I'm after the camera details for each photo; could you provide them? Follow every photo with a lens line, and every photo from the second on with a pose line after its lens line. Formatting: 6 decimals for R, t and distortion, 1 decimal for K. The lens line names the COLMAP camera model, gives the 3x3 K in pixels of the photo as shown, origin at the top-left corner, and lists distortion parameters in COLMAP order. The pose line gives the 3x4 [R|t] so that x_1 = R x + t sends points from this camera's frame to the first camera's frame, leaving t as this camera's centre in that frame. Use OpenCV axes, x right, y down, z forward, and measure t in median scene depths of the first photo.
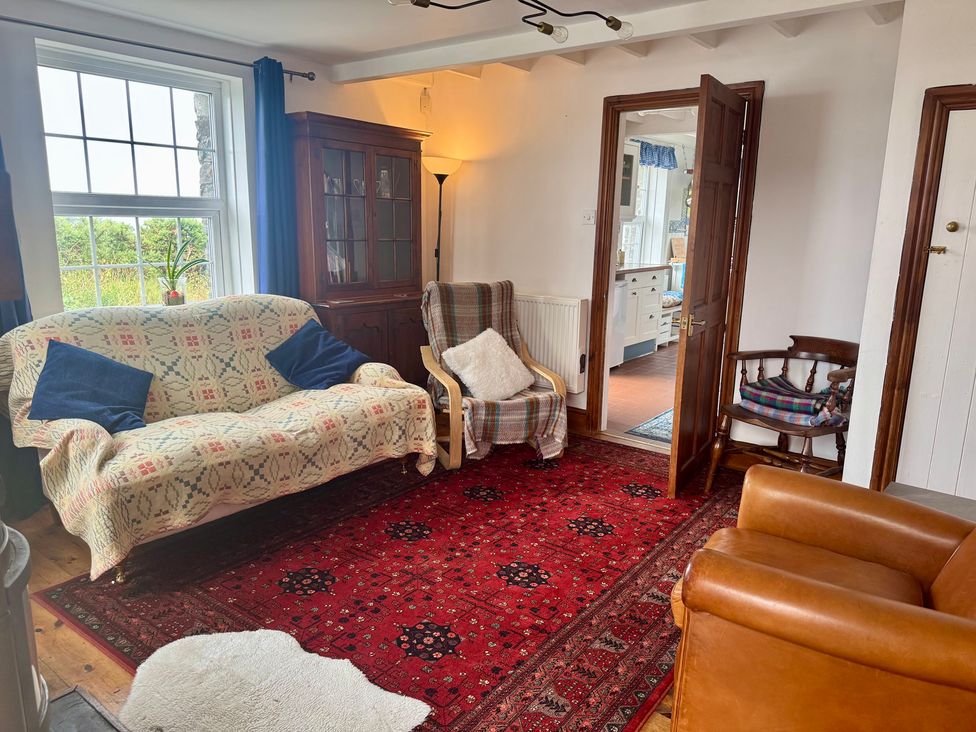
lens RADIAL K [[710.2, 0, 486.3], [0, 710.2, 368.7], [0, 0, 1]] dist [-0.017244, -0.007689]
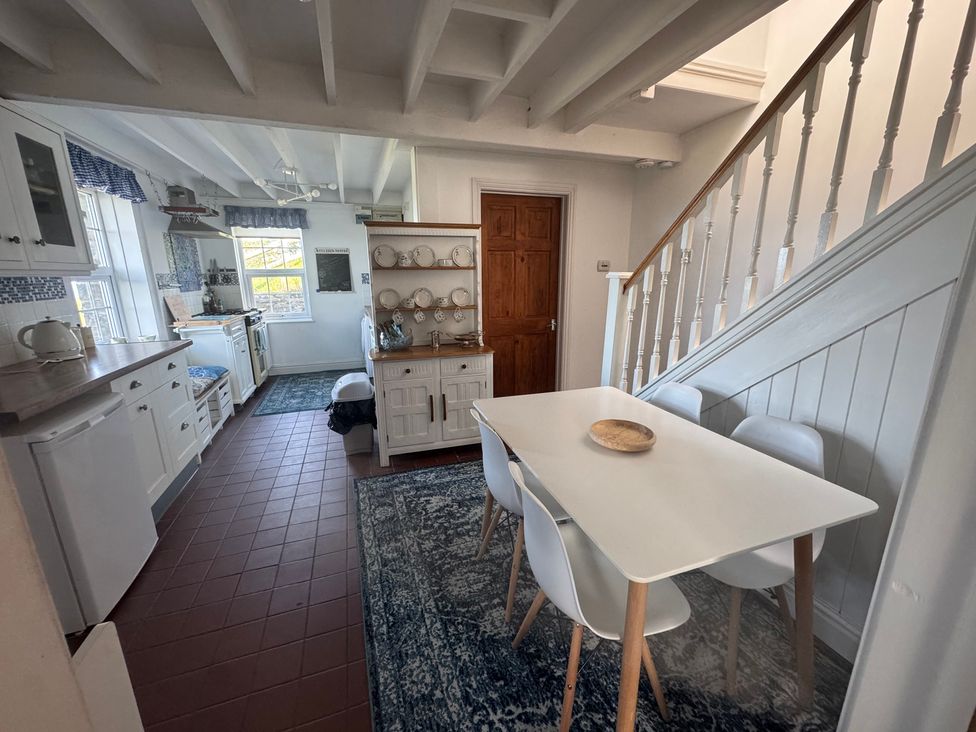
lens RADIAL K [[396.7, 0, 484.9], [0, 396.7, 365.0], [0, 0, 1]] dist [0.017491, 0.000422]
pose [[0.560916, -0.215330, 0.799379, 0.101771], [0.194038, 0.972880, 0.125912, -0.109572], [-0.804812, 0.084483, 0.587486, 0.526530]]
